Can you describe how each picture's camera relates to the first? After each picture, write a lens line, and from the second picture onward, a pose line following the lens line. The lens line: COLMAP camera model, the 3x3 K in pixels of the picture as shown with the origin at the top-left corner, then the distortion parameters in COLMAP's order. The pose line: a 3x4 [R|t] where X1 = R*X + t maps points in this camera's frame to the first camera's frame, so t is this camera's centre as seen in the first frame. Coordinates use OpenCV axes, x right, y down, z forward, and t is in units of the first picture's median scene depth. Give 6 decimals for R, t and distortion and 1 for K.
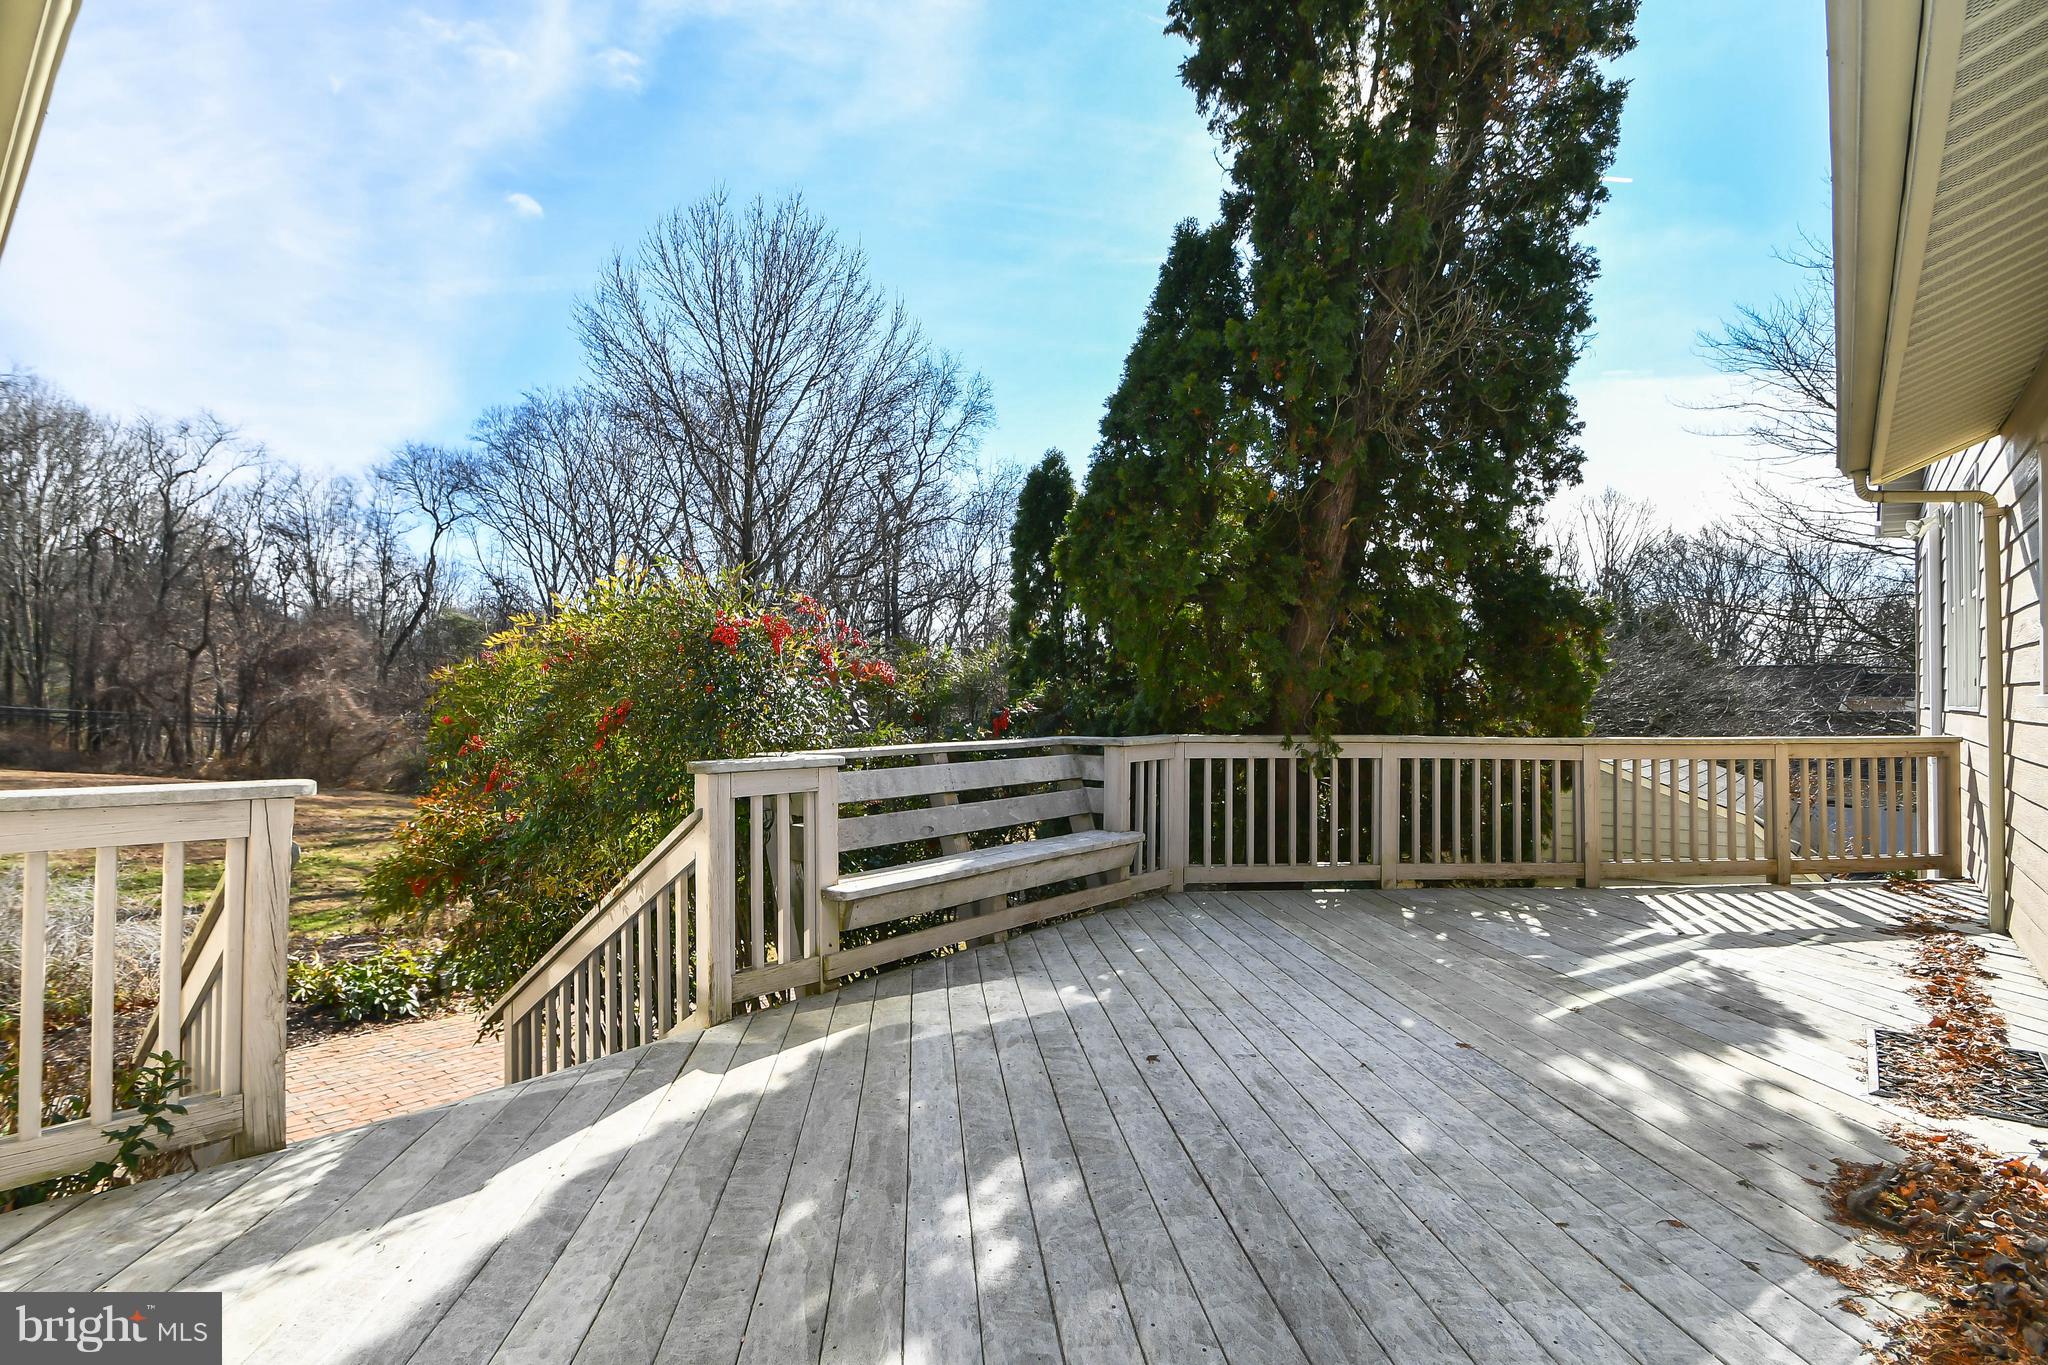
lens RADIAL K [[983.3, 0, 1004.7], [0, 983.3, 685.8], [0, 0, 1]] dist [-0.000942, -0.009169]
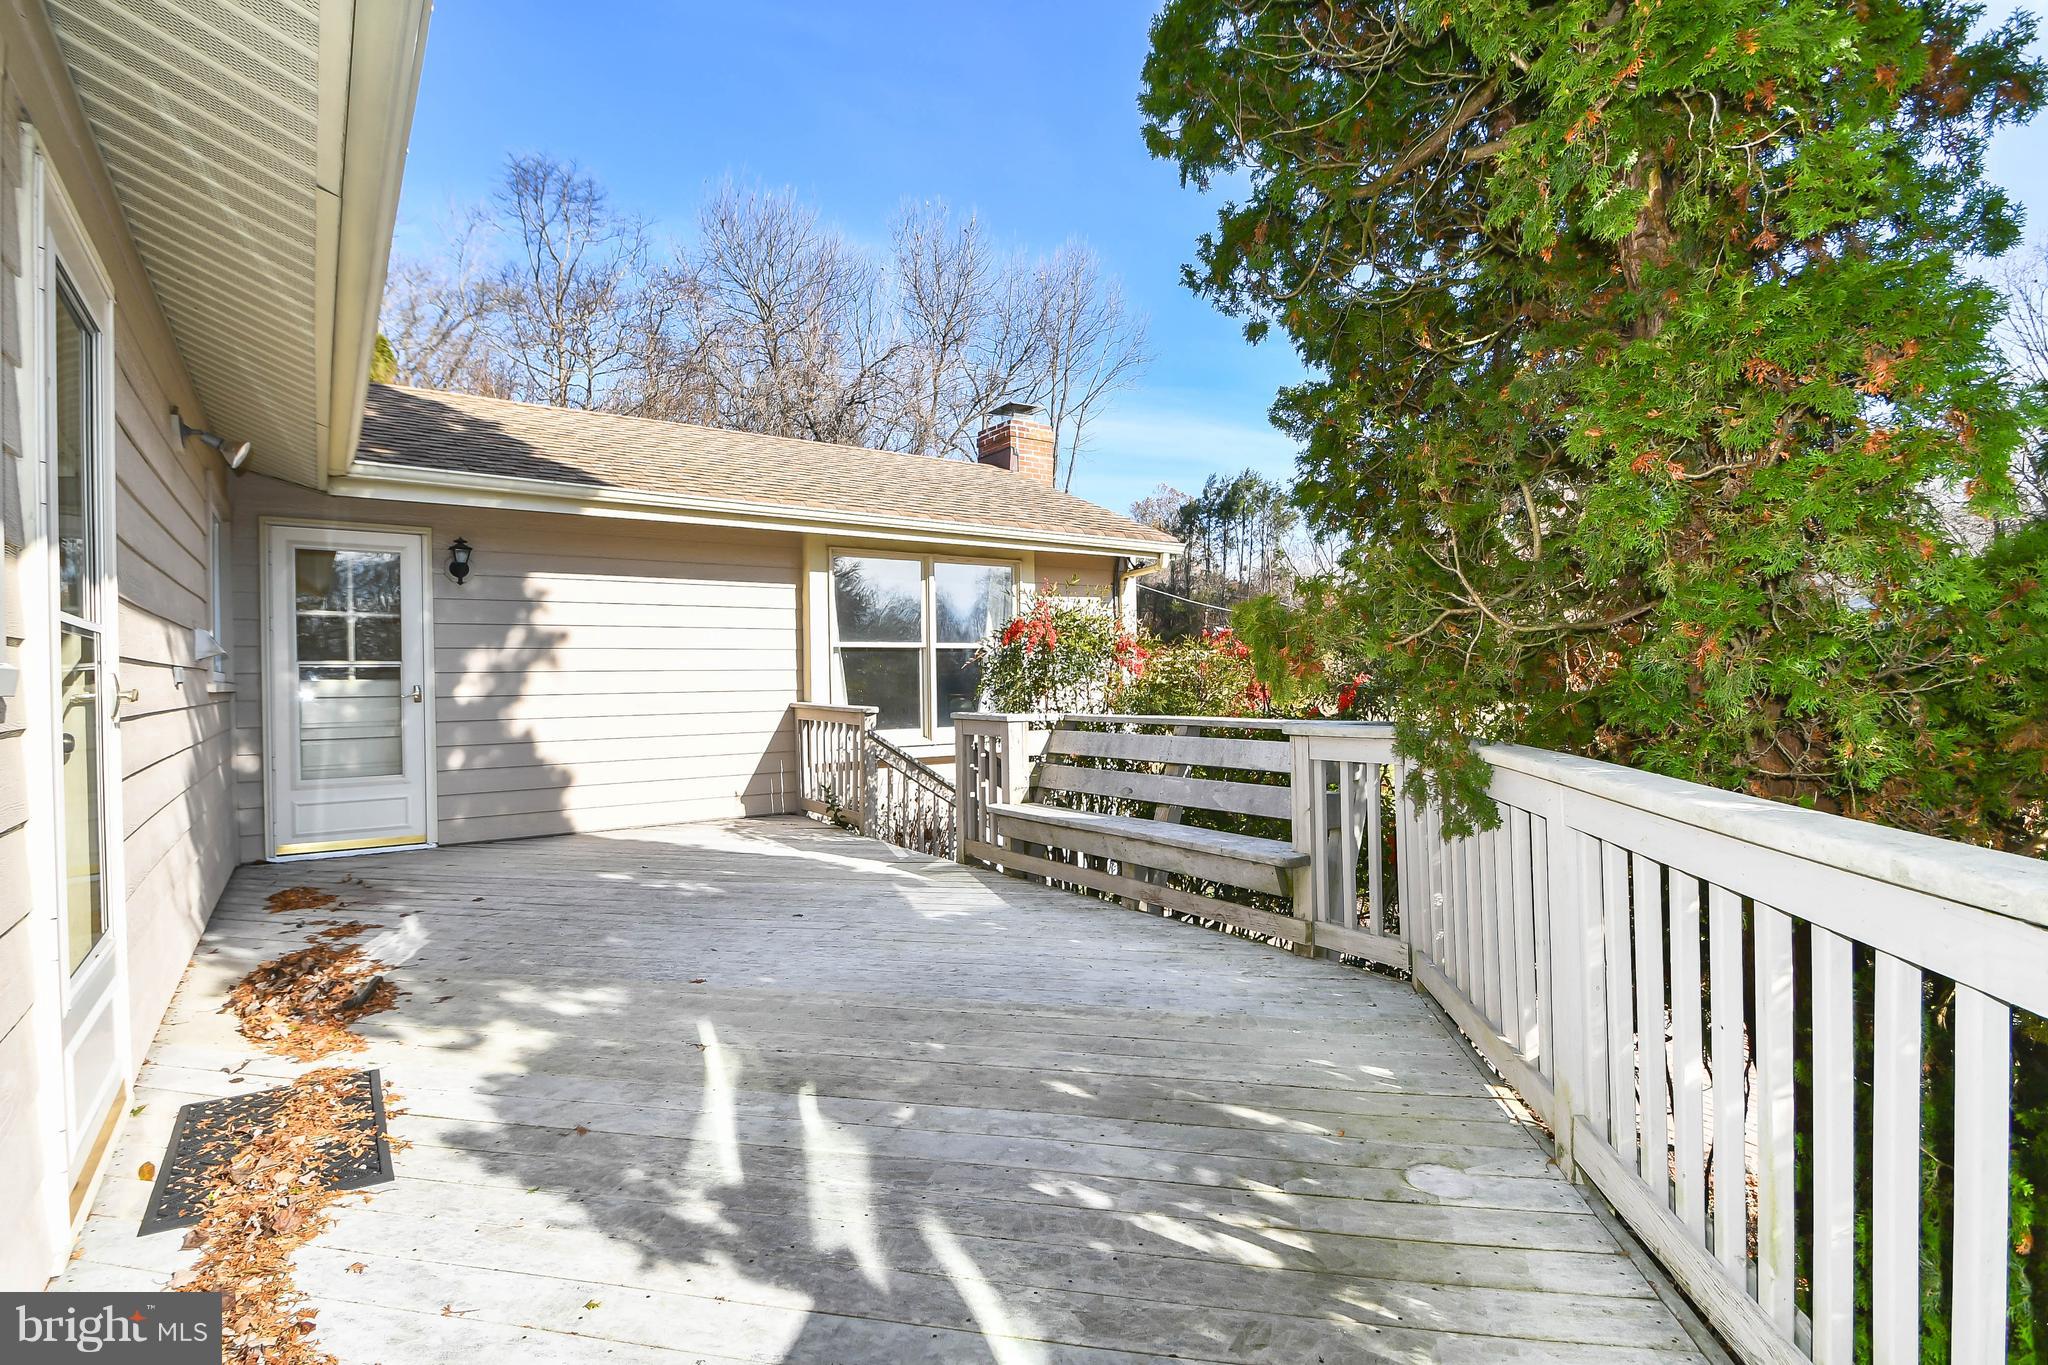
lens RADIAL K [[983.3, 0, 1004.7], [0, 983.3, 685.8], [0, 0, 1]] dist [-0.000942, -0.009169]
pose [[-0.257095, -0.003612, -0.966379, 1.472311], [0.030449, 0.999466, -0.011836, 0.049737], [0.965906, -0.032468, -0.256848, 1.642497]]
